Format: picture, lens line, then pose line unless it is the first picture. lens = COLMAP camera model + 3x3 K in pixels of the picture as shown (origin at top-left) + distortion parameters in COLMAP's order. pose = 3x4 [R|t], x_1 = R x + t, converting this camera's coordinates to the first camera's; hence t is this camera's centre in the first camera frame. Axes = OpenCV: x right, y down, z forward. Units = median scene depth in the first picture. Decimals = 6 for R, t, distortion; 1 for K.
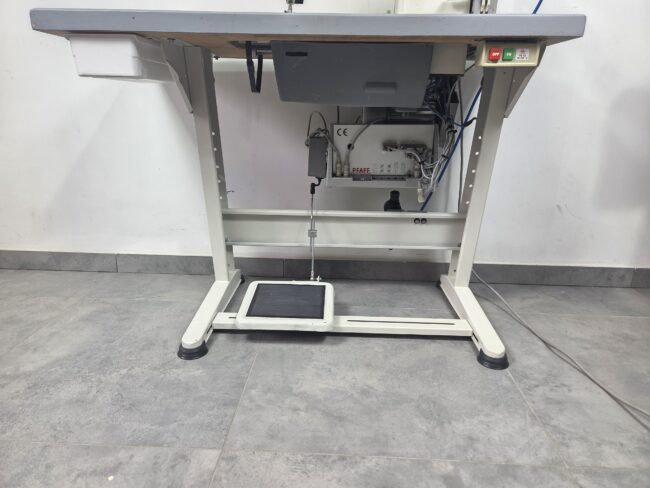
lens RADIAL K [[430.7, 0, 325.0], [0, 430.7, 244.6], [0, 0, 1]] dist [0.044939, -0.027551]
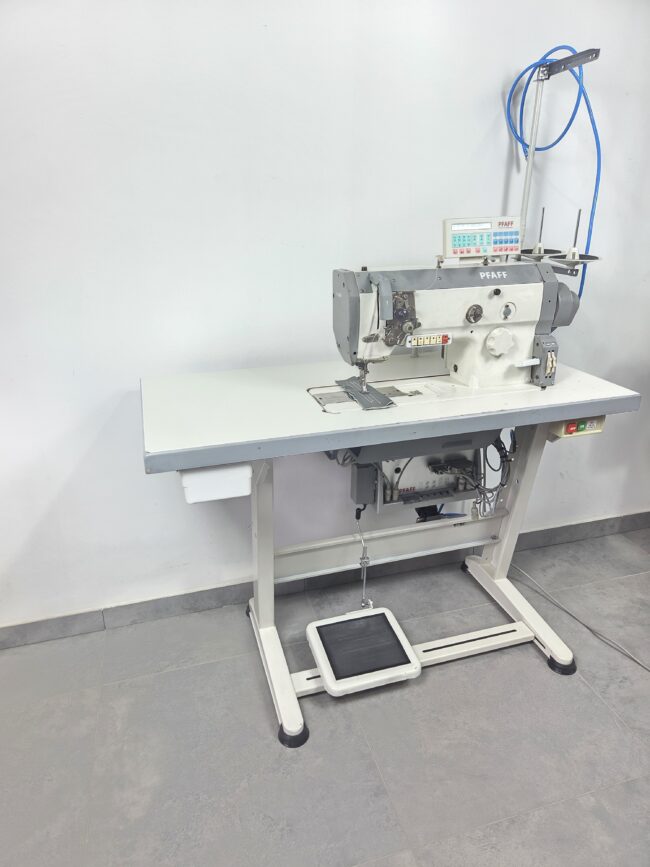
lens RADIAL K [[574.4, 0, 324.6], [0, 574.4, 433.6], [0, 0, 1]] dist [0.044939, -0.027551]
pose [[0.946624, -0.138127, 0.291245, -0.467995], [0.116128, 0.989001, 0.091601, -0.455815], [-0.300695, -0.052890, 0.952253, -0.164944]]
